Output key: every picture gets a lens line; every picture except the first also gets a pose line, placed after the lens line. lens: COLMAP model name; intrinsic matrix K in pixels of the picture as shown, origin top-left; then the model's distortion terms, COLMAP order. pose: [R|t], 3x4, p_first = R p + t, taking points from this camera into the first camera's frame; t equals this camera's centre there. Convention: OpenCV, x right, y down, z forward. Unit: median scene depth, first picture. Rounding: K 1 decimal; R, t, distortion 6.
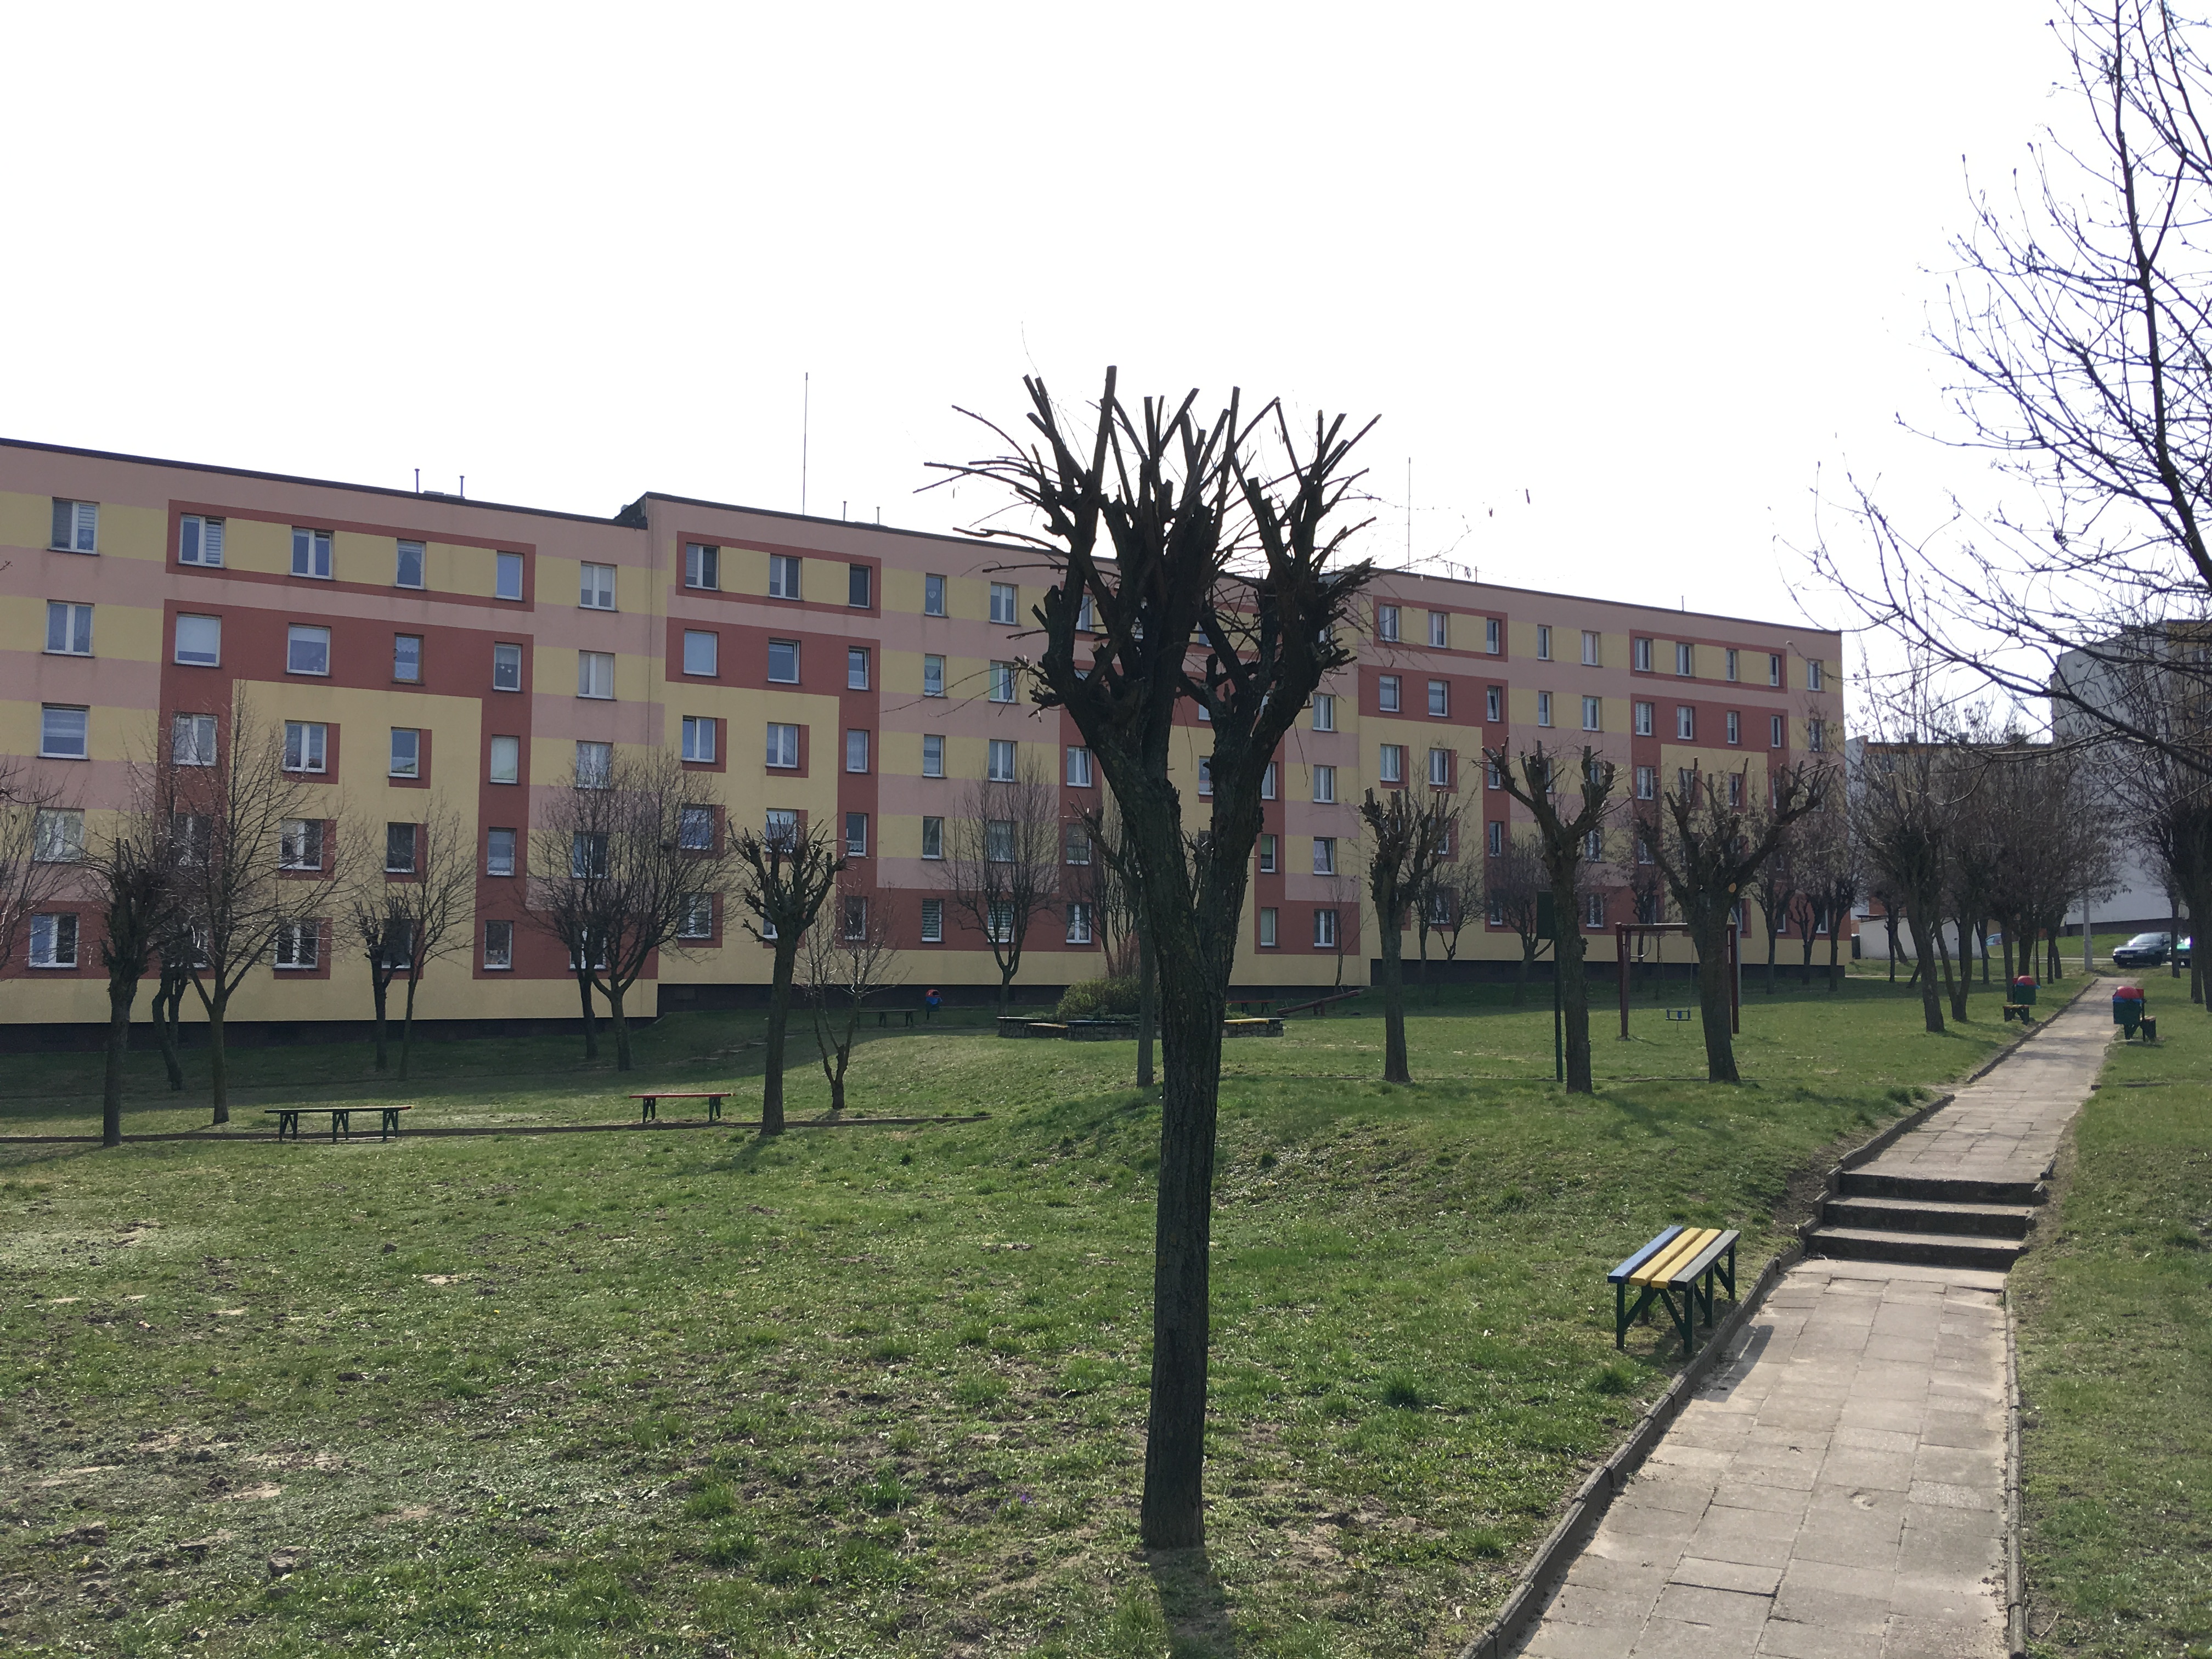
lens RADIAL K [[1832.9, 0, 1106.0], [0, 1832.9, 829.5], [0, 0, 1]] dist [0.106386, -0.164293]
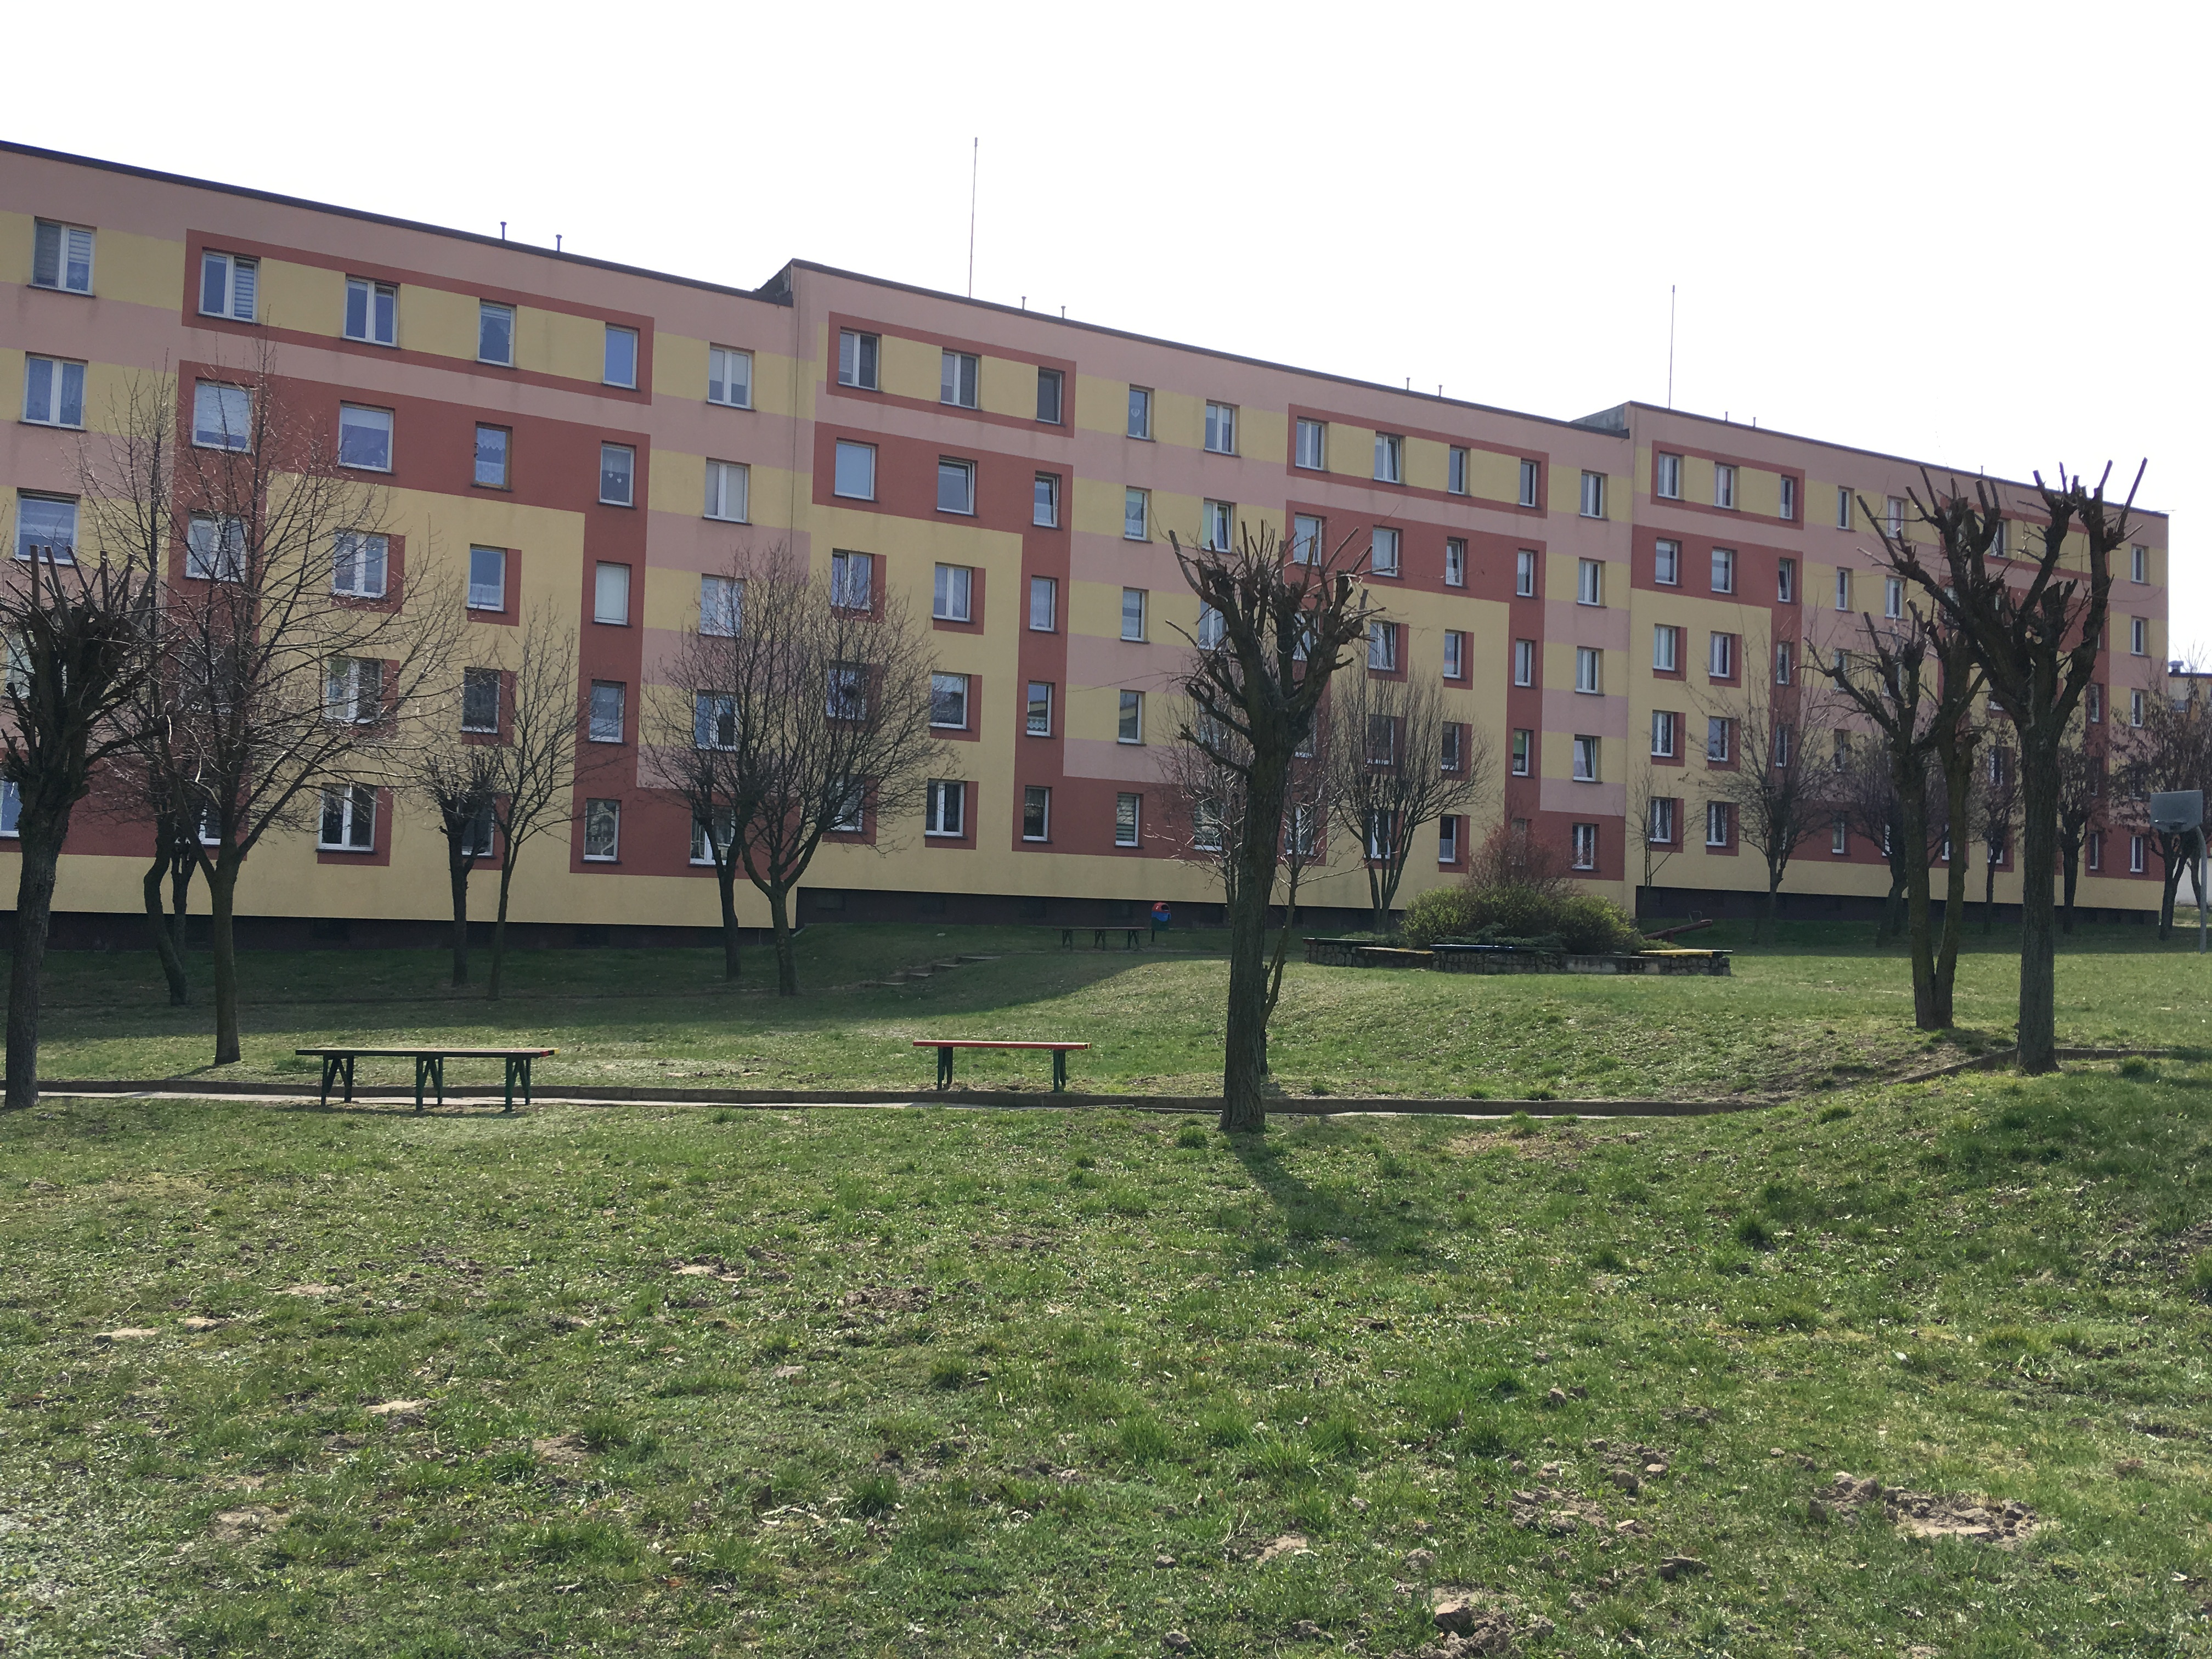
lens RADIAL K [[1832.9, 0, 1106.0], [0, 1832.9, 829.5], [0, 0, 1]] dist [0.106386, -0.164293]
pose [[0.999456, 0.025963, -0.020358, -0.097742], [-0.025243, 0.999074, 0.034849, 0.029009], [0.021244, -0.034316, 0.999185, 0.220723]]
